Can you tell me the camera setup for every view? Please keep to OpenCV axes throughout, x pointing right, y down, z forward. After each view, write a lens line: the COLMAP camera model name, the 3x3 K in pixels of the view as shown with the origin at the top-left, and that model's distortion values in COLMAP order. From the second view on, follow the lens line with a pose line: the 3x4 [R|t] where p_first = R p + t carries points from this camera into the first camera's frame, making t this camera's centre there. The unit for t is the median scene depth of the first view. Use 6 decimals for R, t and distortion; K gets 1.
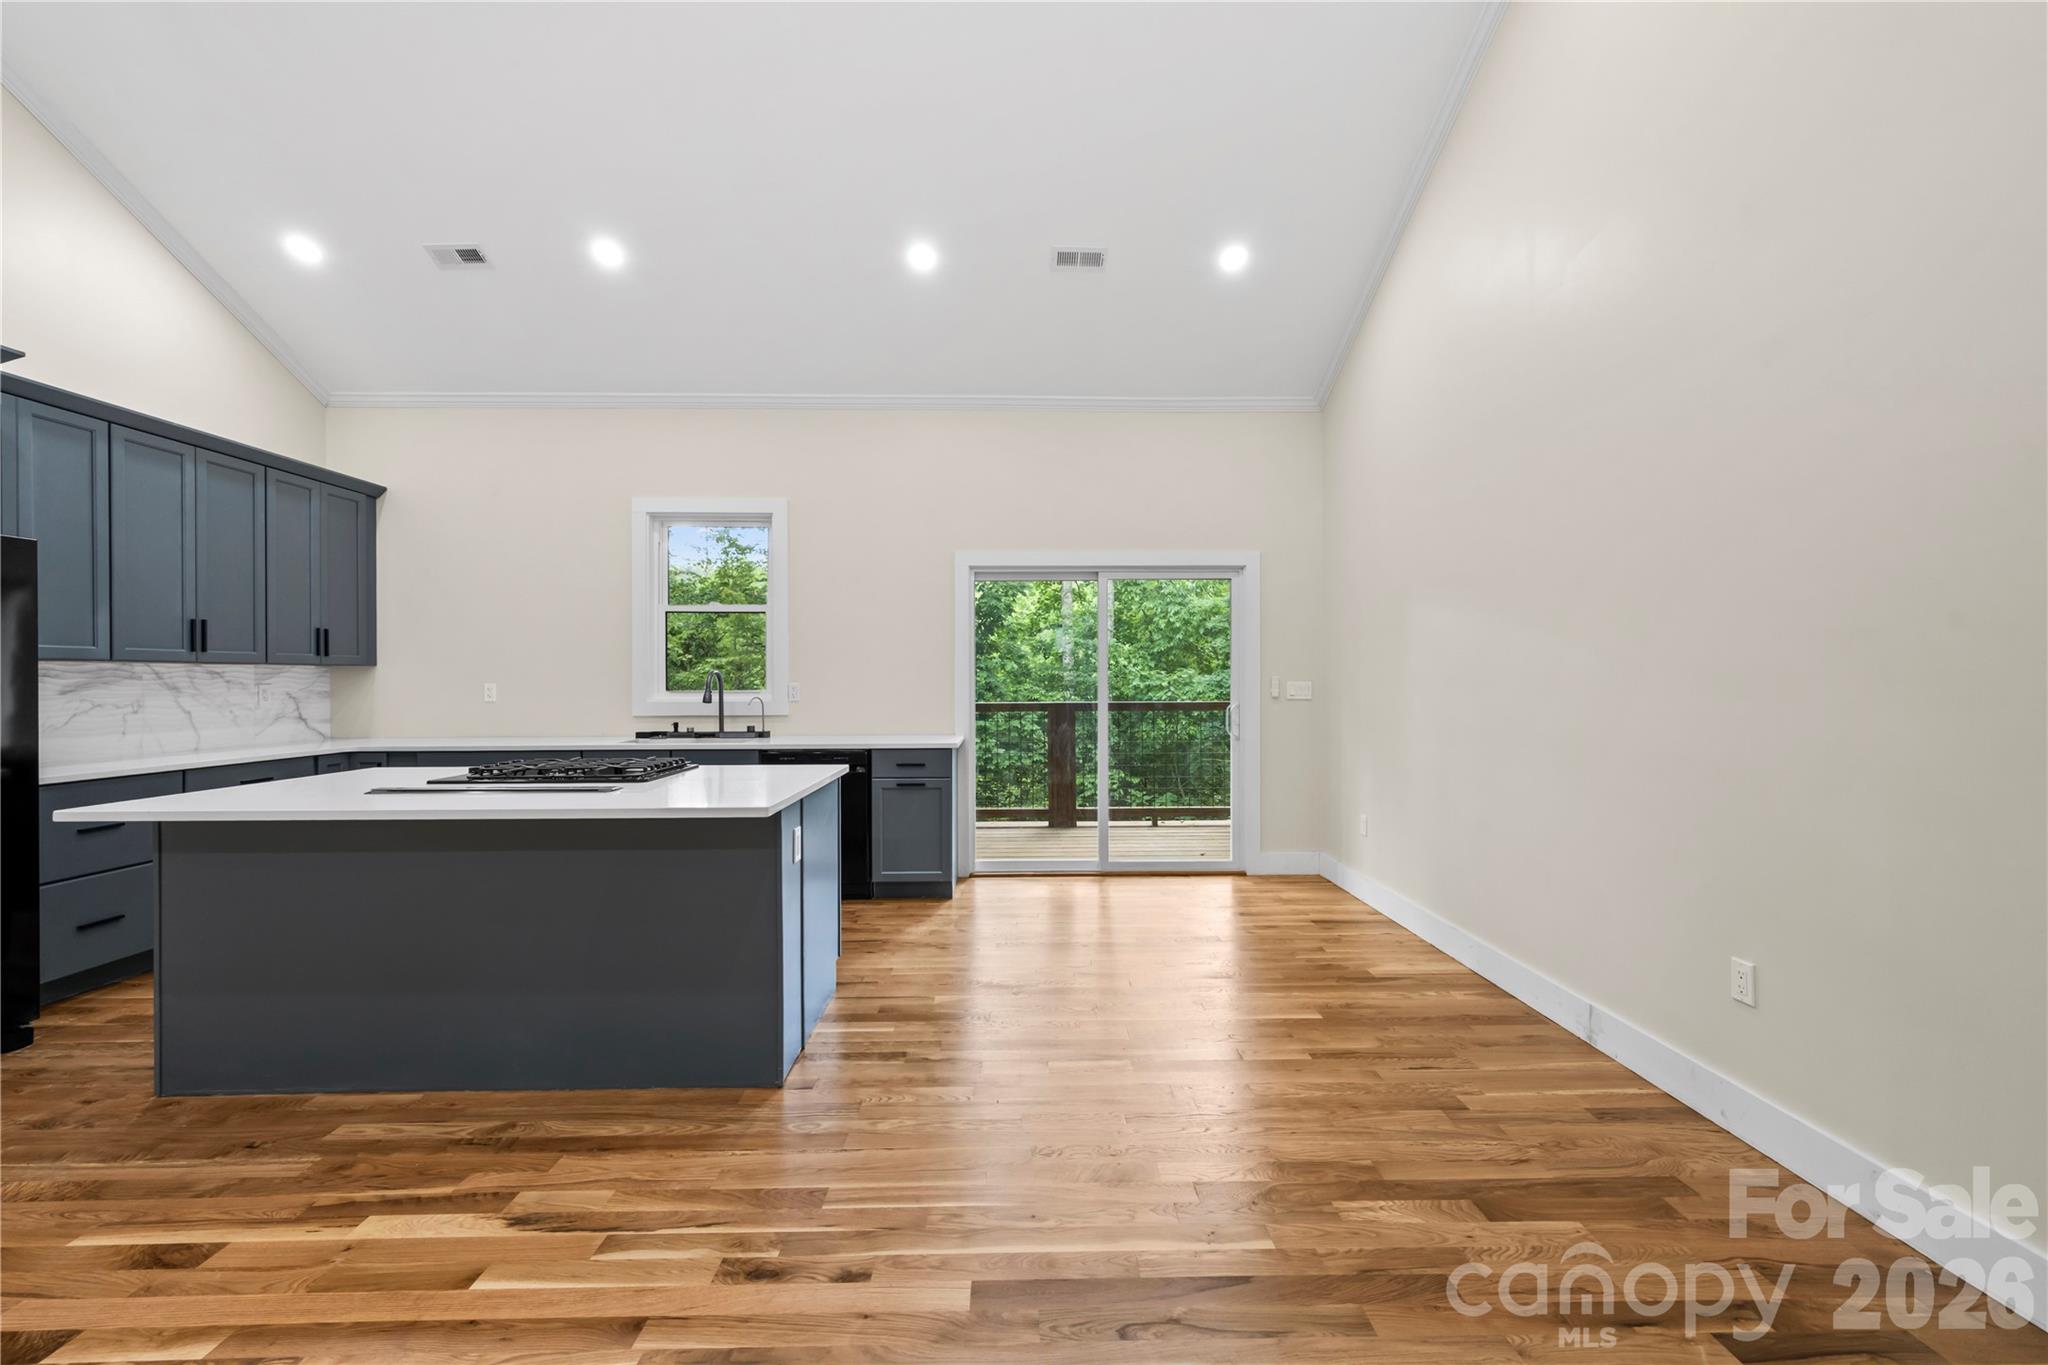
lens RADIAL K [[826.7, 0, 1029.3], [0, 826.7, 680.8], [0, 0, 1]] dist [-0.000764, -0.000115]
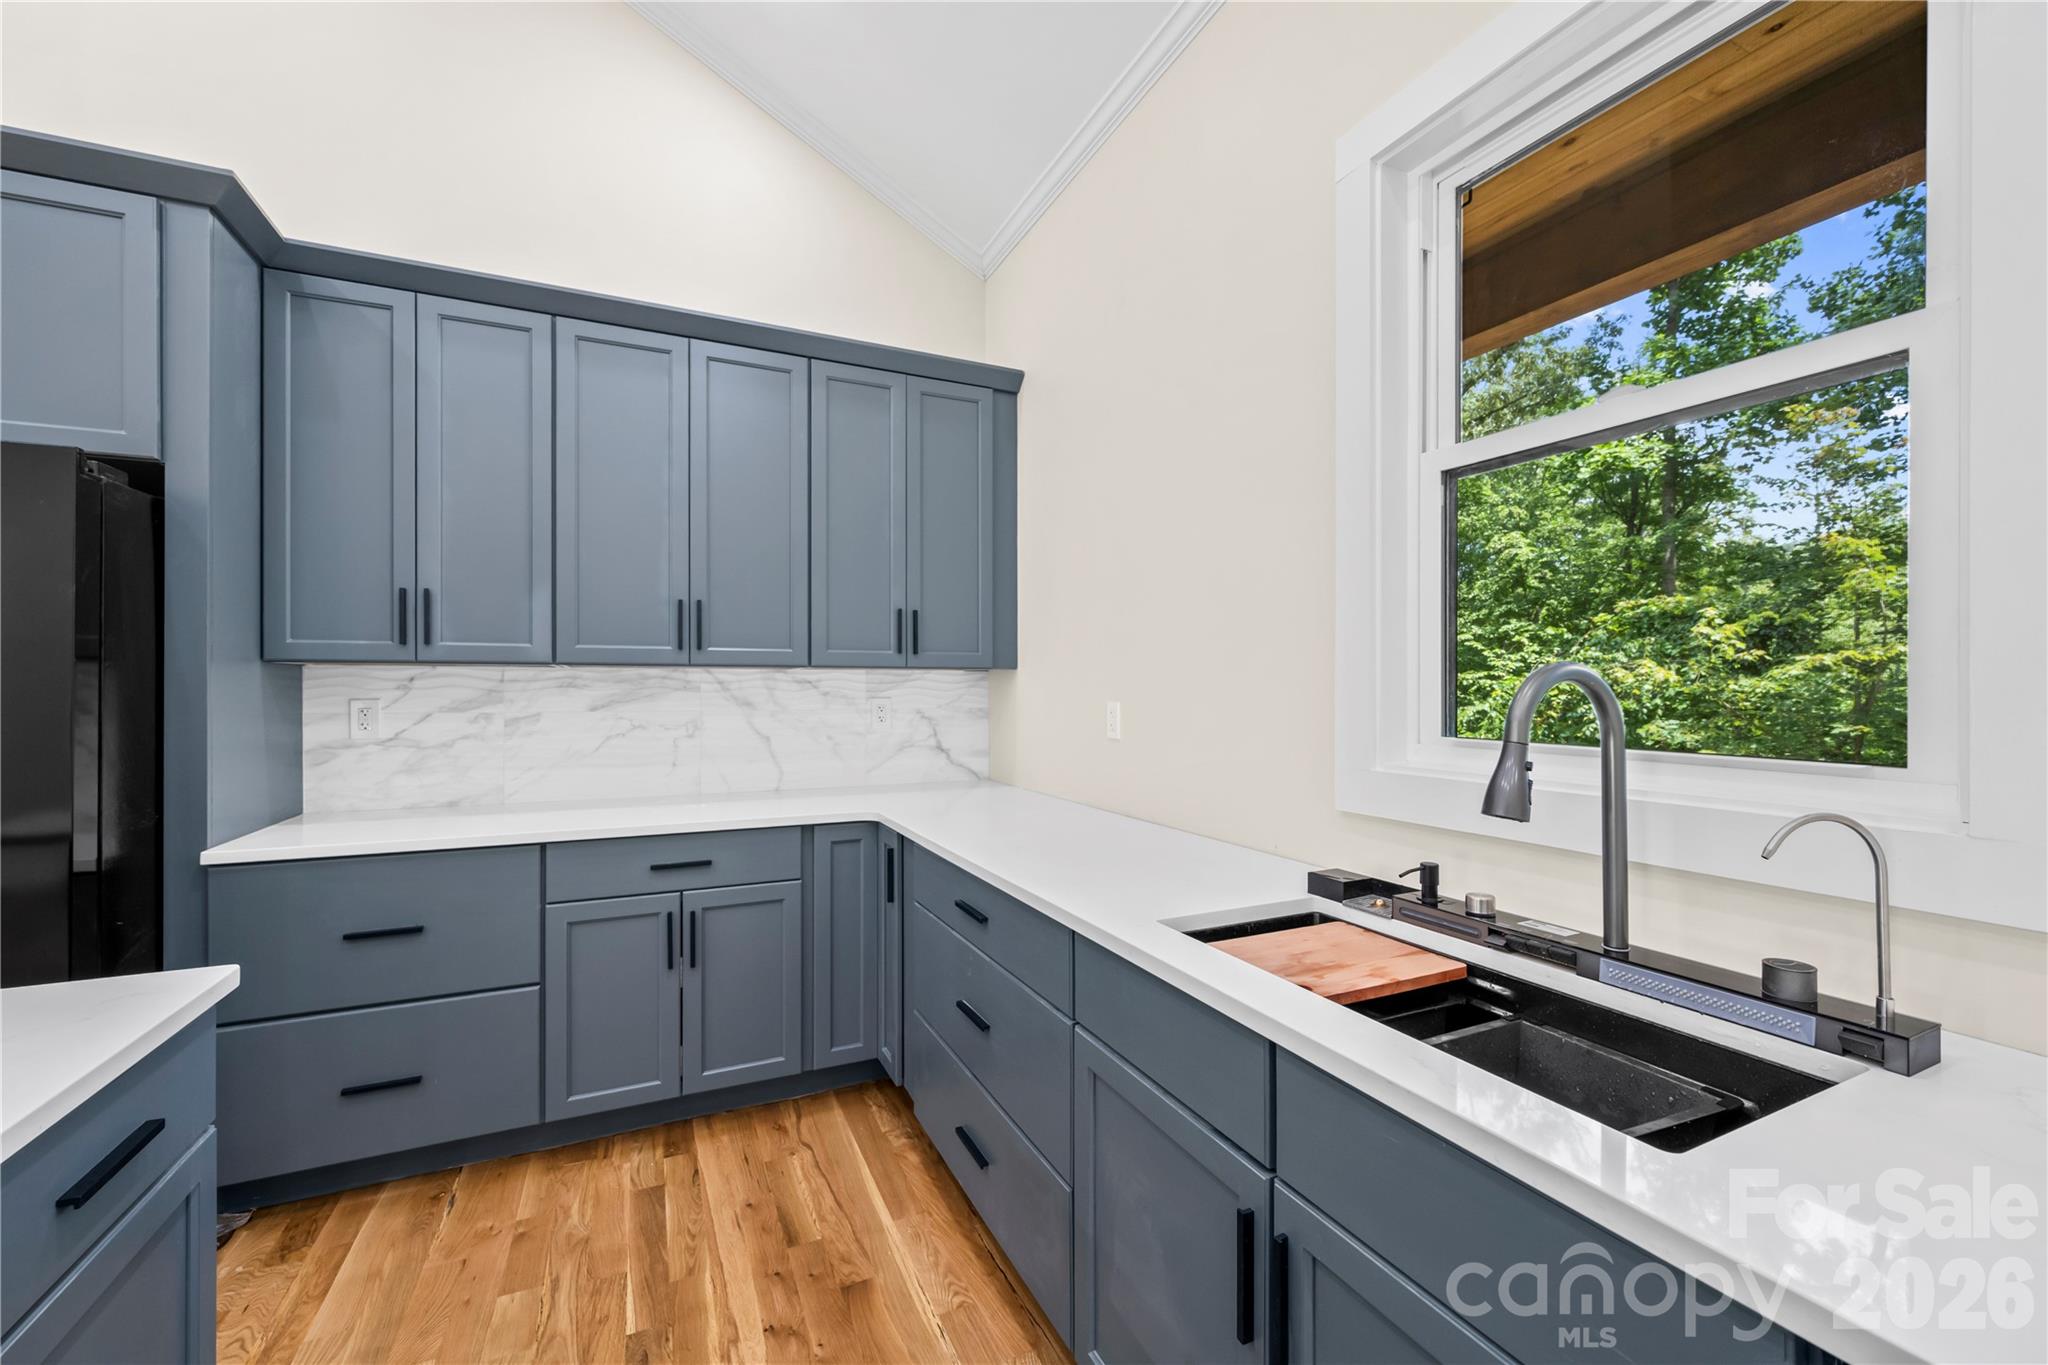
lens RADIAL K [[814.6, 0, 1025.8], [0, 814.6, 687.5], [0, 0, 1]] dist [-0.001662, -0.000519]
pose [[0.409490, 0.003323, -0.912308, -0.283488], [-0.003953, 0.999990, 0.001868, -0.006608], [0.912306, 0.002841, 0.409500, 0.902286]]
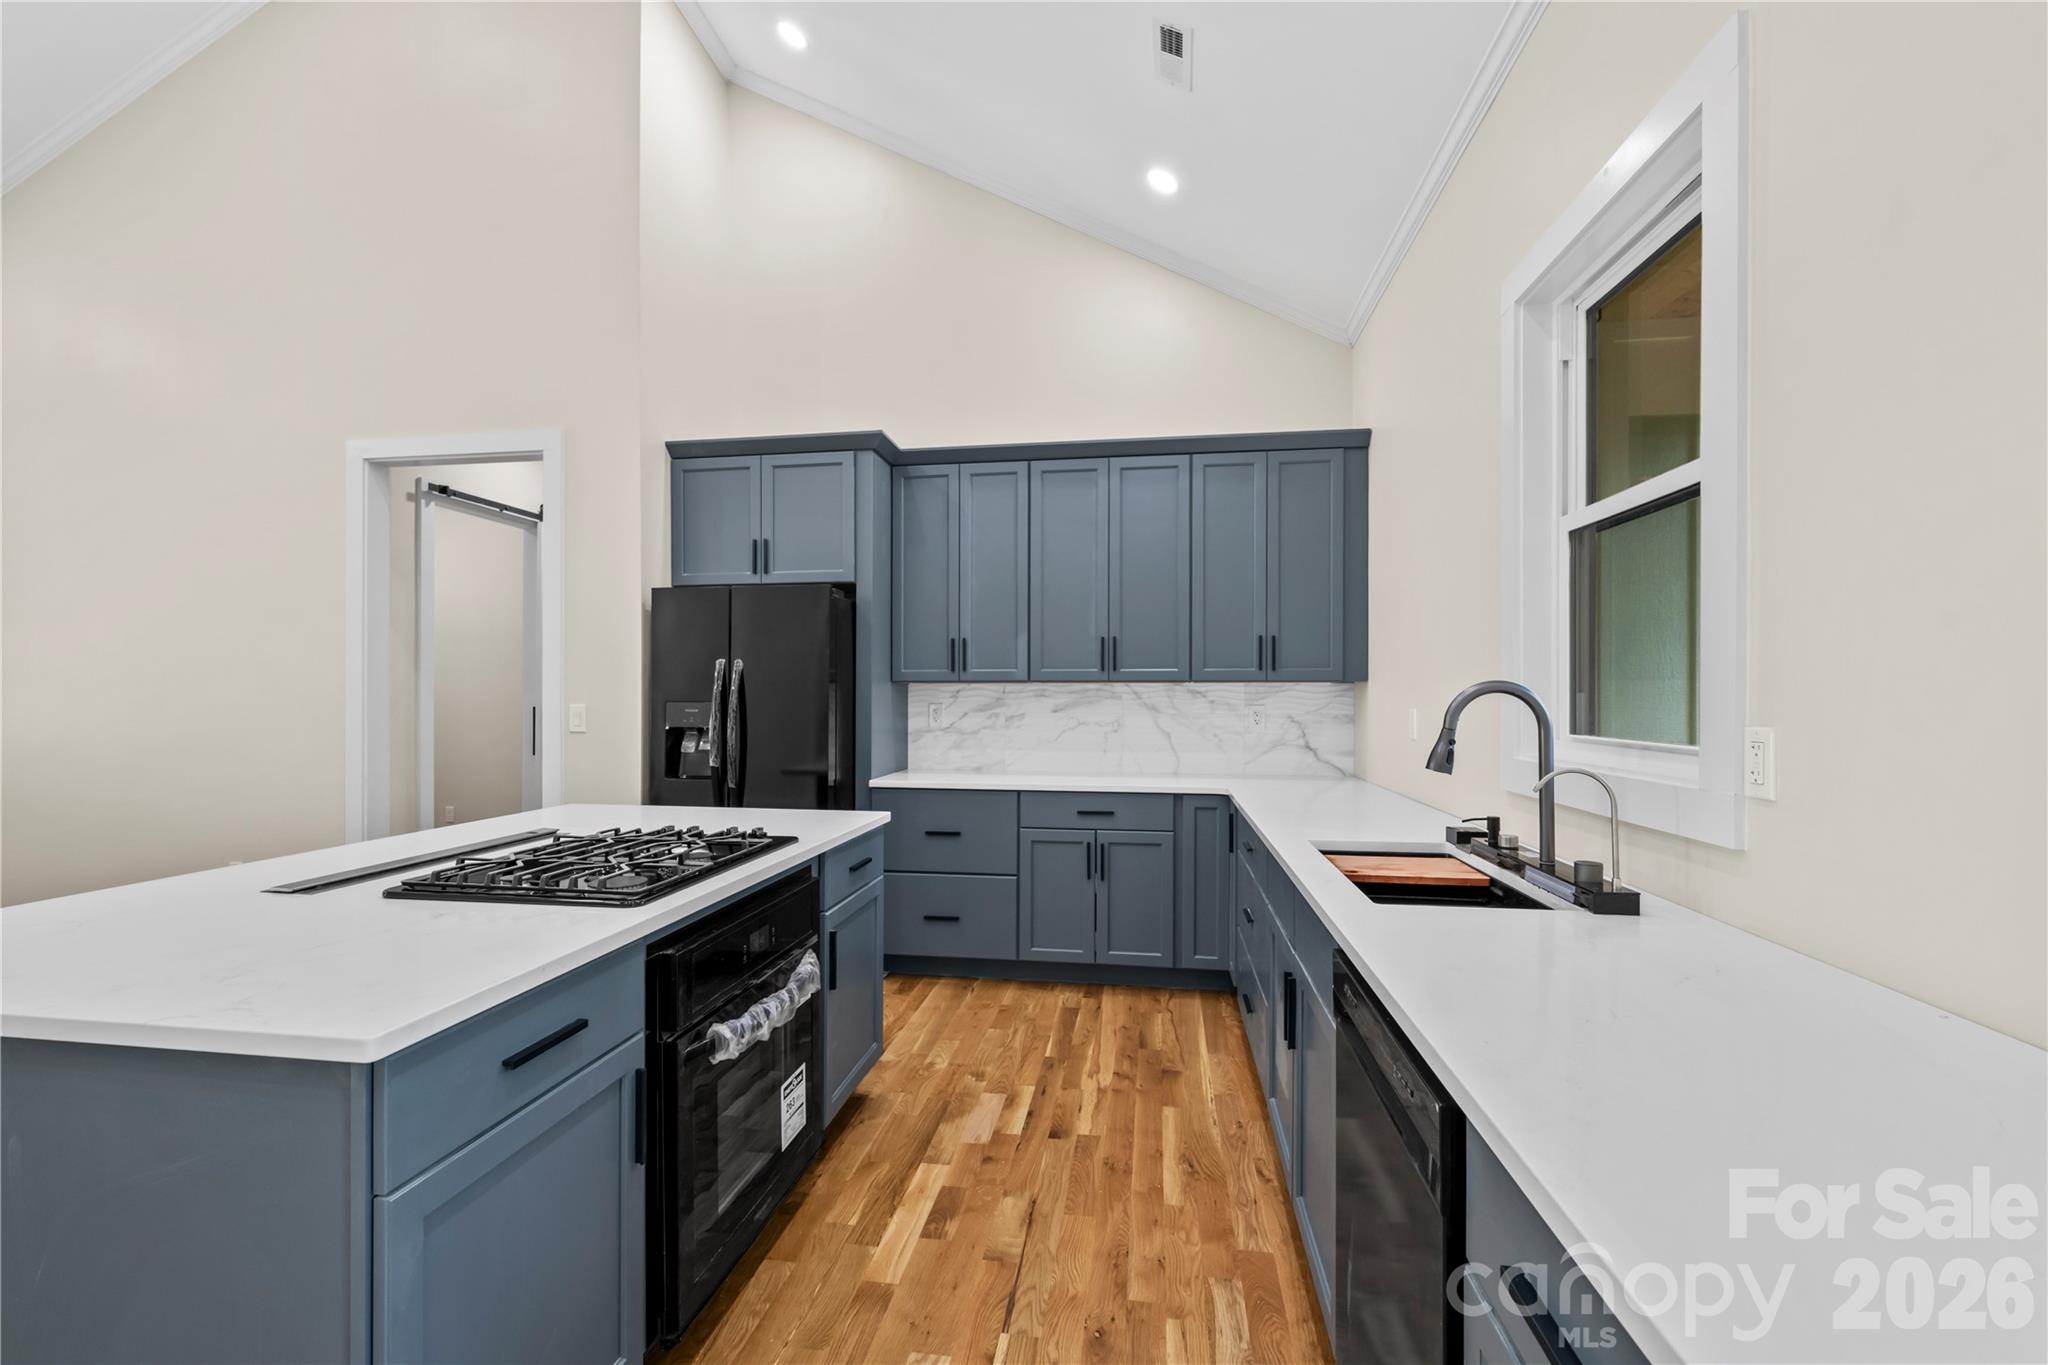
lens RADIAL K [[883.3, 0, 1021.5], [0, 883.3, 696.6], [0, 0, 1]] dist [0.001400, 0.000050]
pose [[-0.171185, 0.002365, -0.985236, 0.020189], [-0.004293, 0.999986, 0.003147, -0.007153], [0.985230, 0.004769, -0.171172, 0.992163]]
